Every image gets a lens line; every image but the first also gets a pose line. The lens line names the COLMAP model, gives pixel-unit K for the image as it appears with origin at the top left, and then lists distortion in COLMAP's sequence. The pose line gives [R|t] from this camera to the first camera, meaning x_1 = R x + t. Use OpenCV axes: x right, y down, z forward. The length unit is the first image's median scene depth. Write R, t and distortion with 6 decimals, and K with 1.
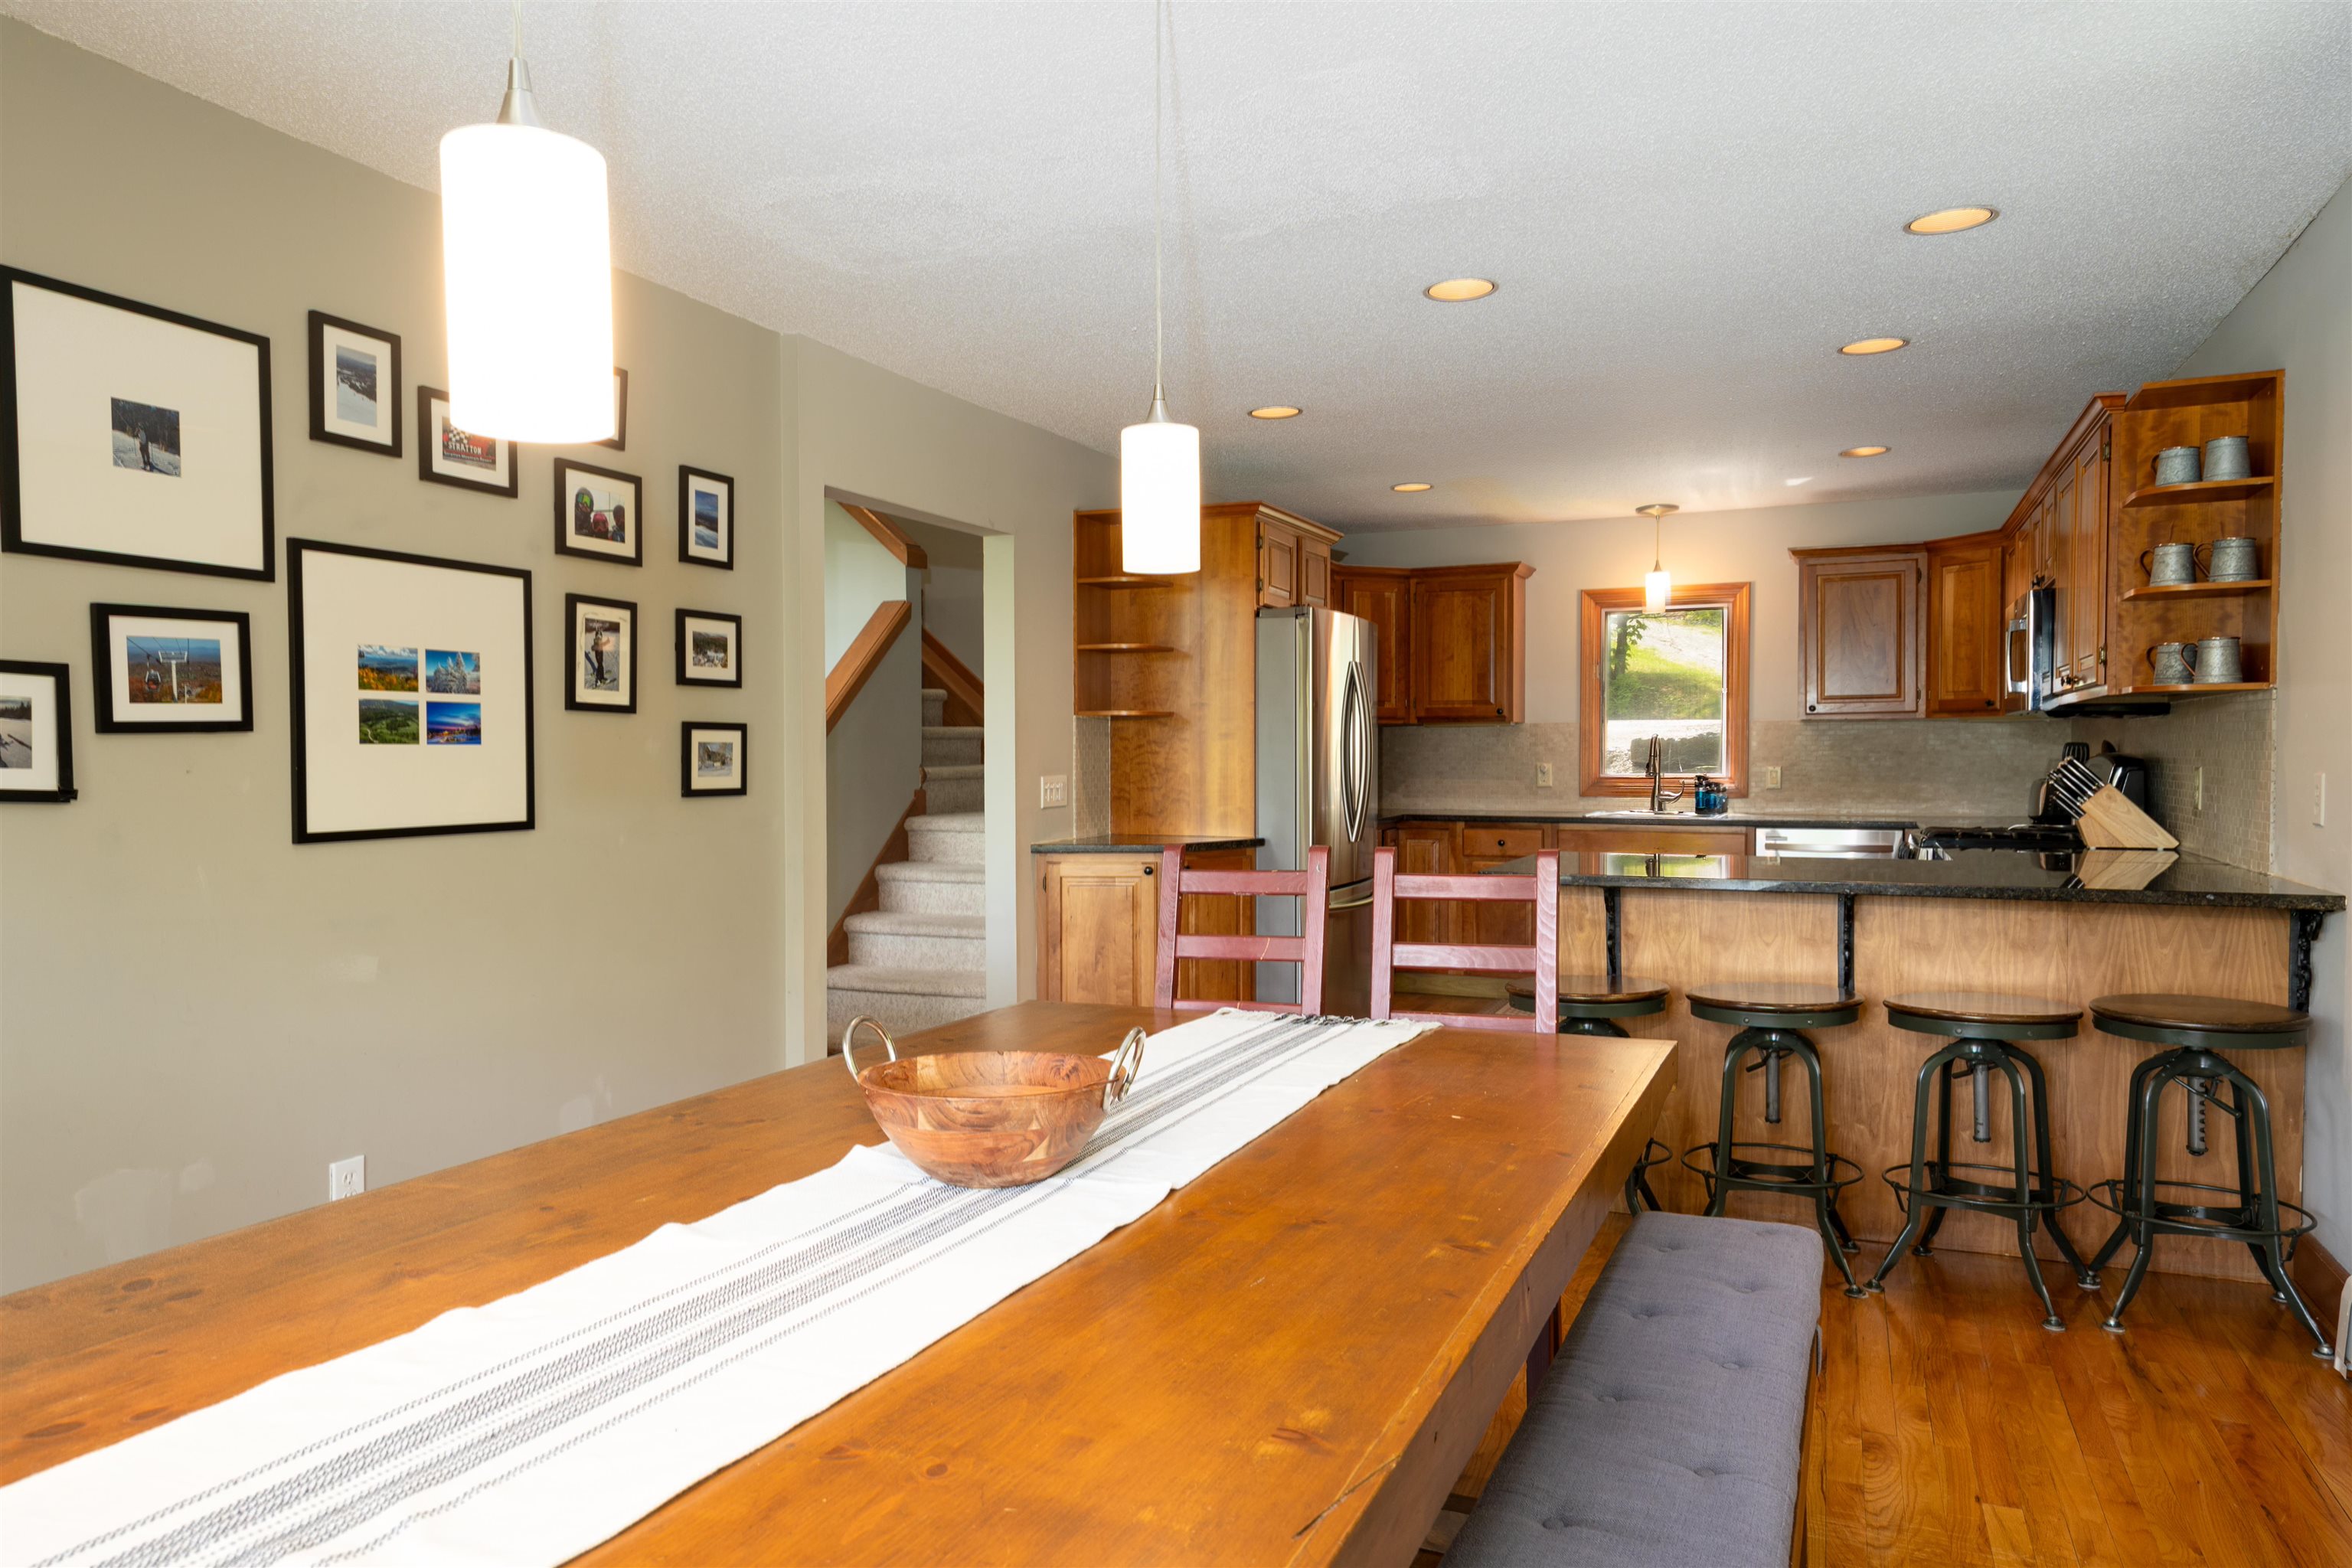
lens RADIAL K [[1561.7, 0, 1162.2], [0, 1561.7, 794.8], [0, 0, 1]] dist [0.005526, 0.013859]
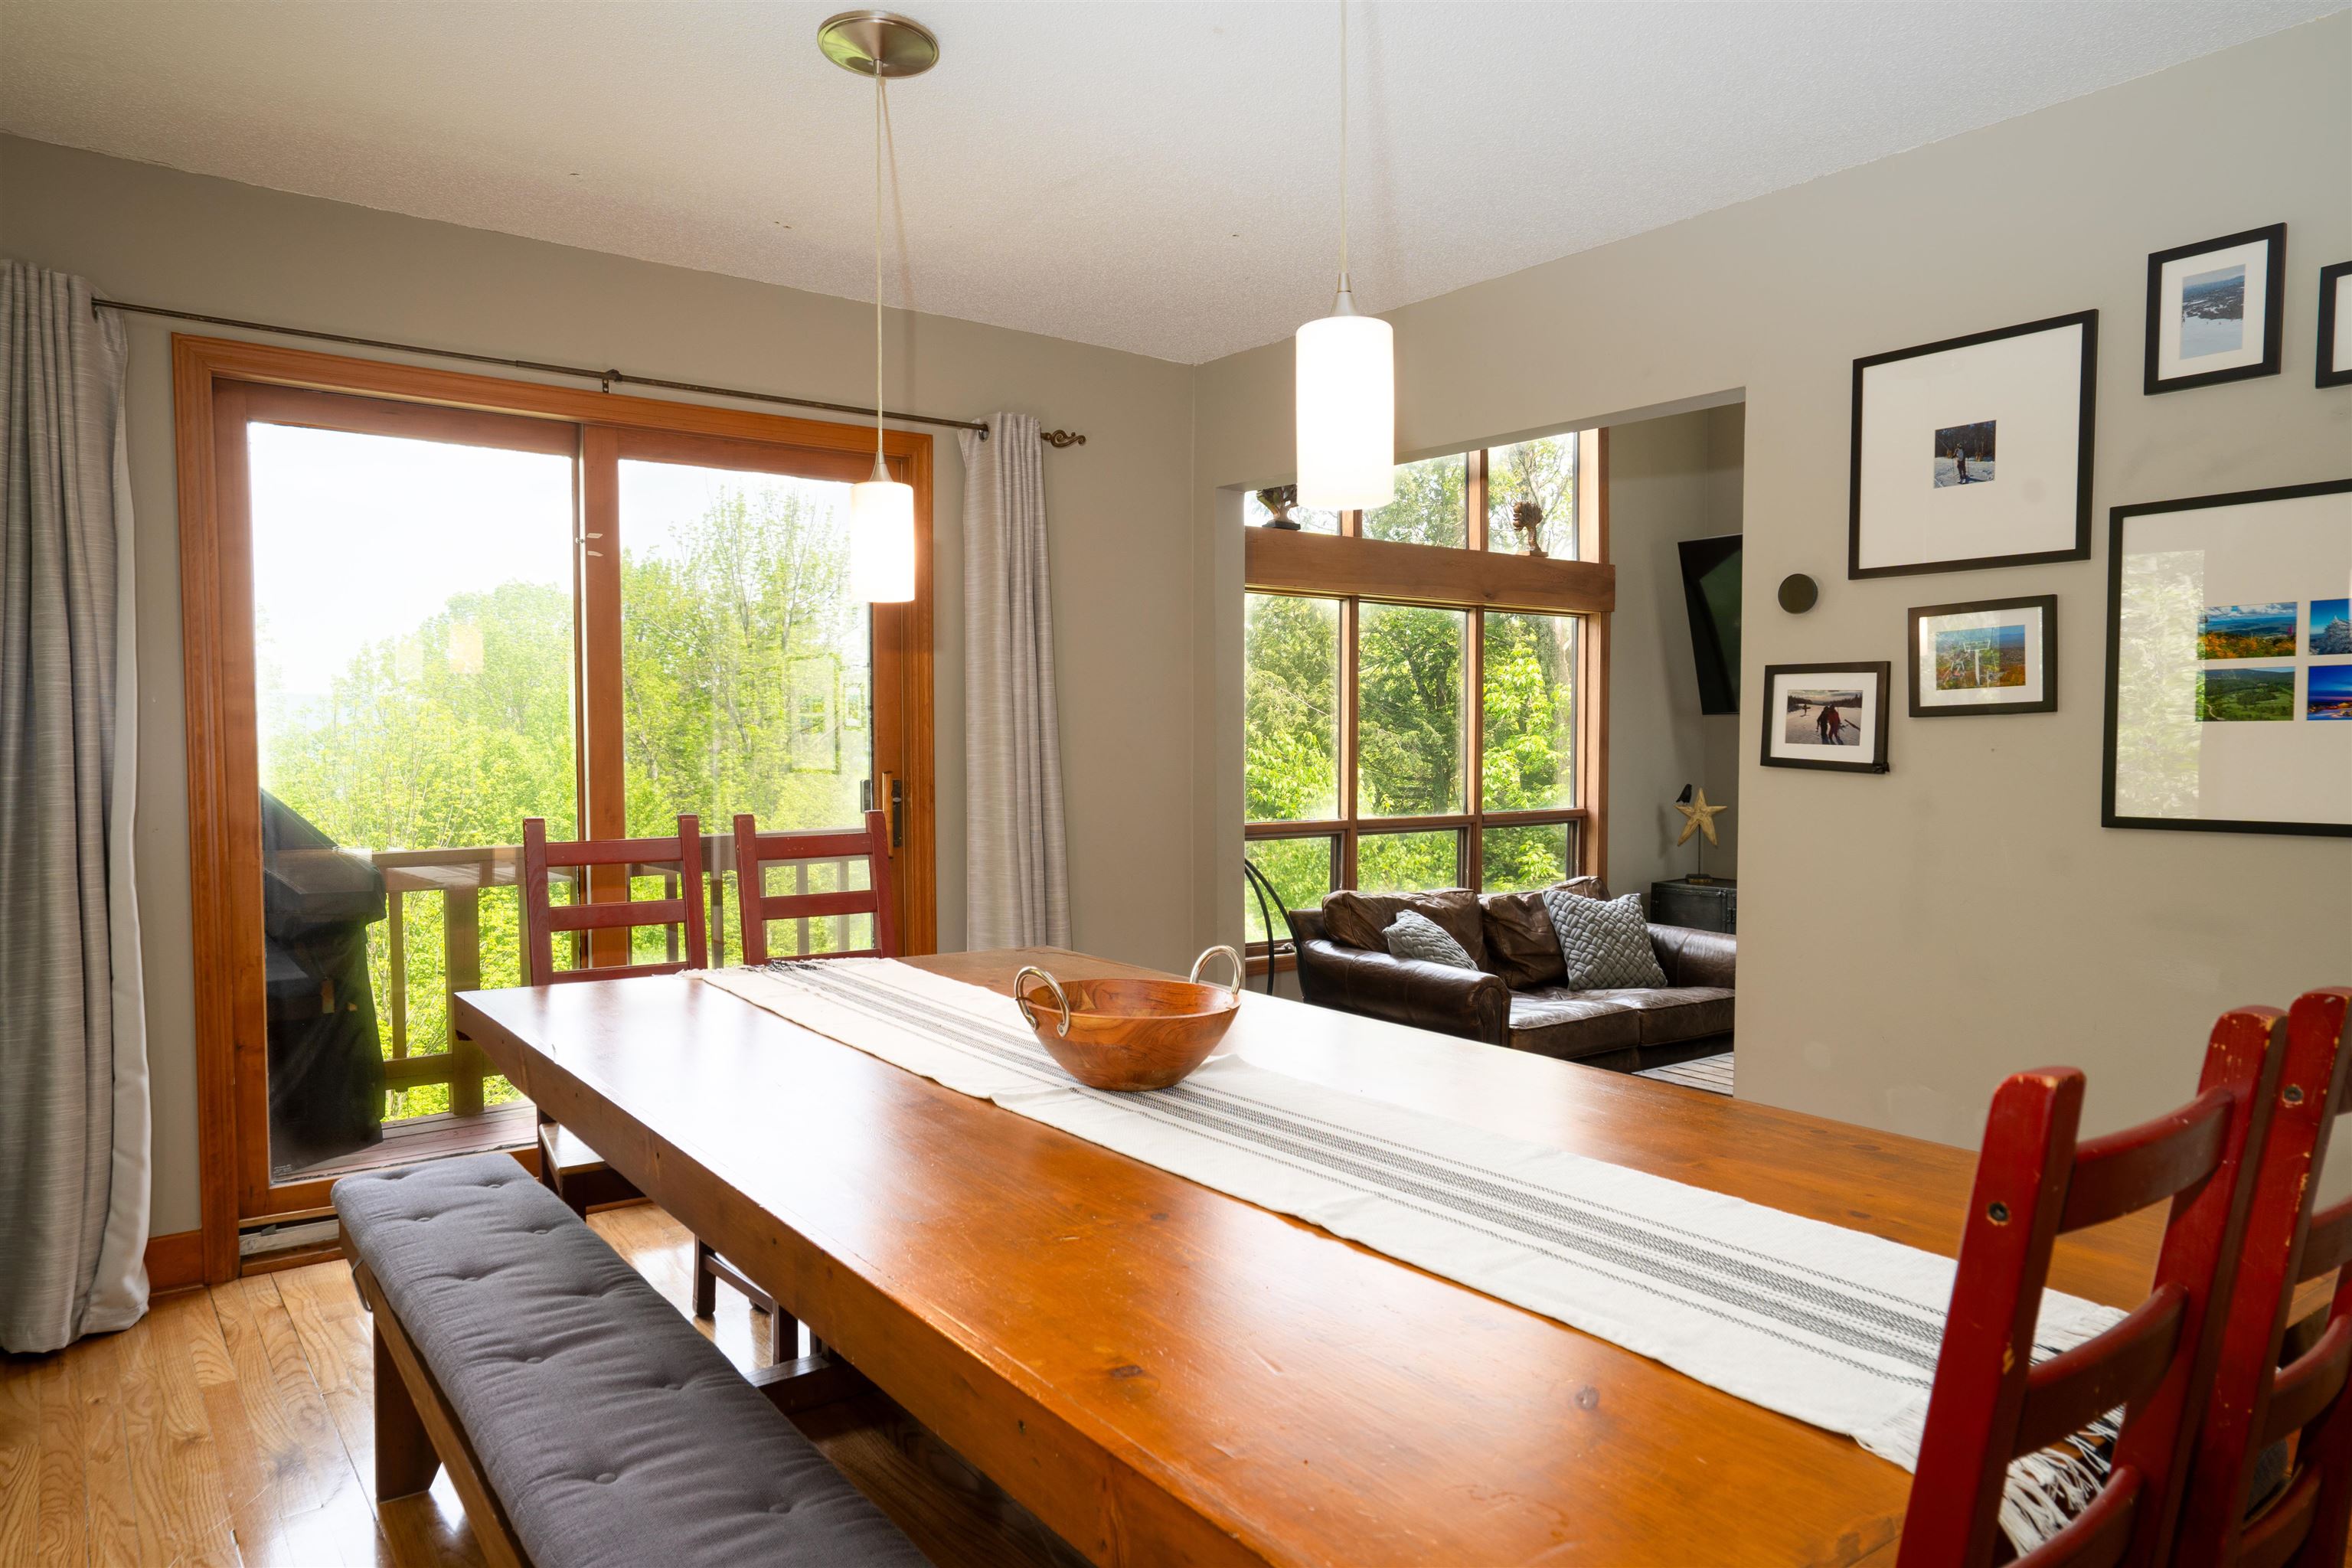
lens RADIAL K [[1498.9, 0, 1173.7], [0, 1498.9, 780.1], [0, 0, 1]] dist [-0.008476, 0.013918]
pose [[-0.510331, 0.029960, -0.859456, 0.539078], [-0.015876, 0.998894, 0.044248, -0.029536], [0.859832, 0.036226, -0.509291, 0.995553]]
